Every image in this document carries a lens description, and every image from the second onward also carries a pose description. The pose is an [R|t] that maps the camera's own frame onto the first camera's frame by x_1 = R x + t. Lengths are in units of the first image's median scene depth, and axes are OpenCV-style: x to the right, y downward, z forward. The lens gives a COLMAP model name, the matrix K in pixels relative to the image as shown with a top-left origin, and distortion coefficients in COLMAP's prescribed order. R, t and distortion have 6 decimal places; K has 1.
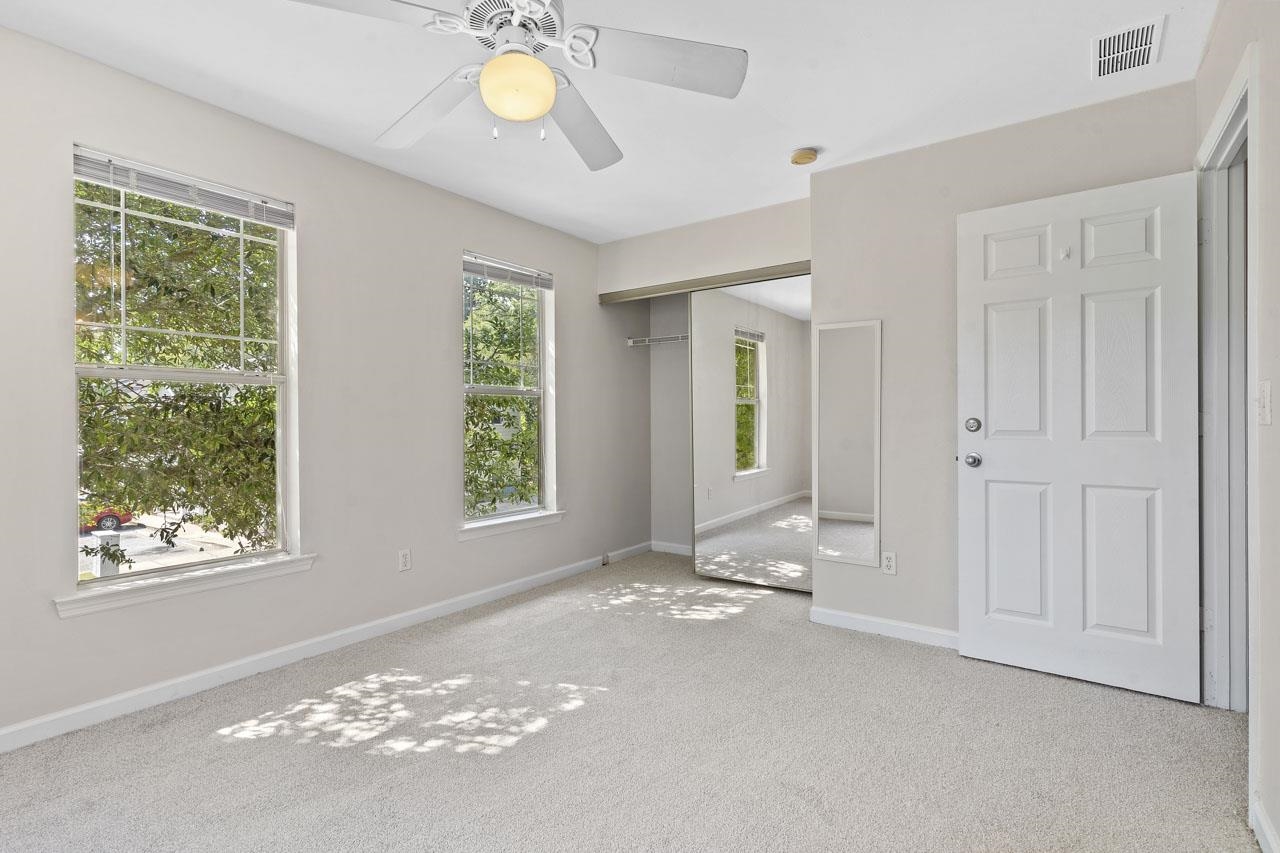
lens RADIAL K [[610.2, 0, 664.6], [0, 610.2, 425.4], [0, 0, 1]] dist [-0.000489, 0.000058]
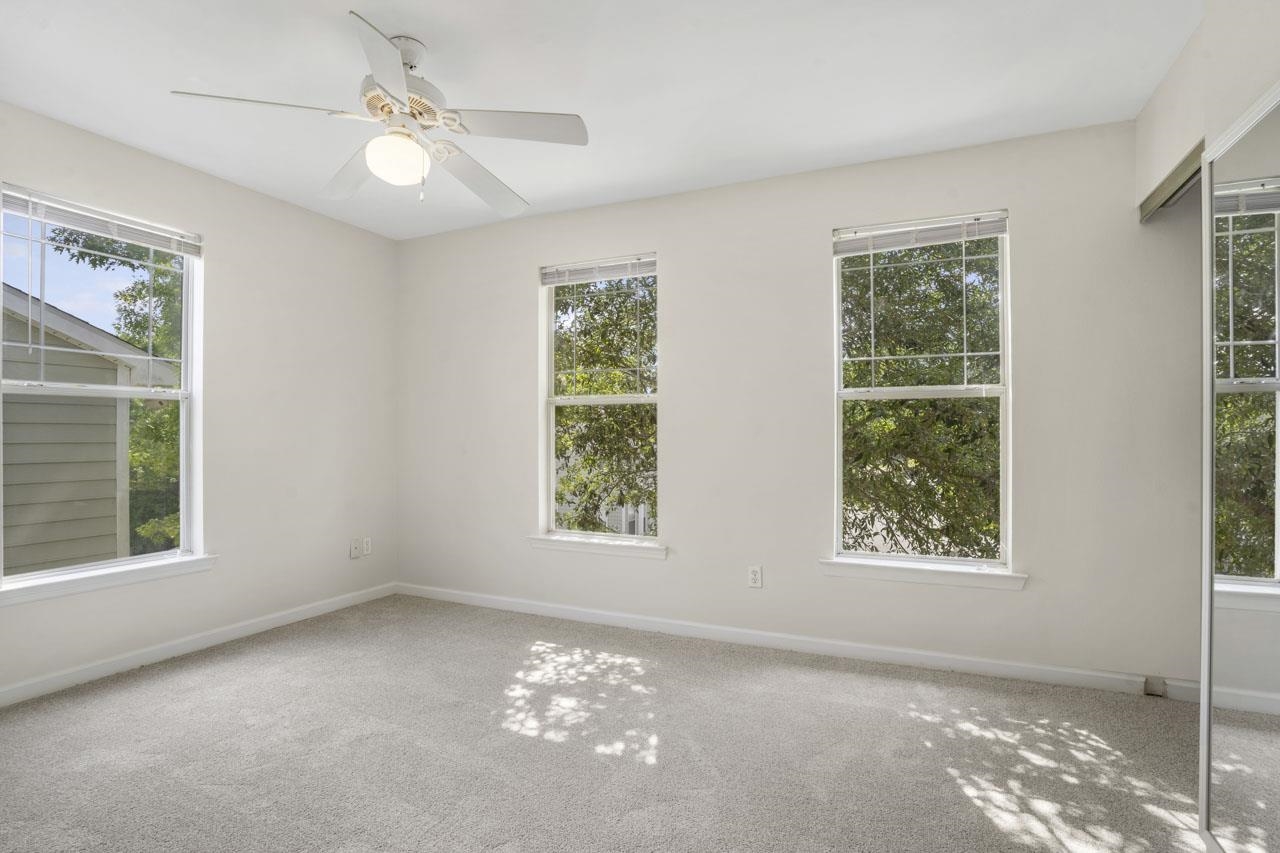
lens RADIAL K [[624.2, 0, 619.4], [0, 624.2, 434.9], [0, 0, 1]] dist [-0.038078, 0.000594]
pose [[0.124803, -0.013760, -0.992086, 0.573339], [-0.002561, 0.999896, -0.014190, 0.007118], [0.992178, 0.004311, 0.124755, 0.691432]]
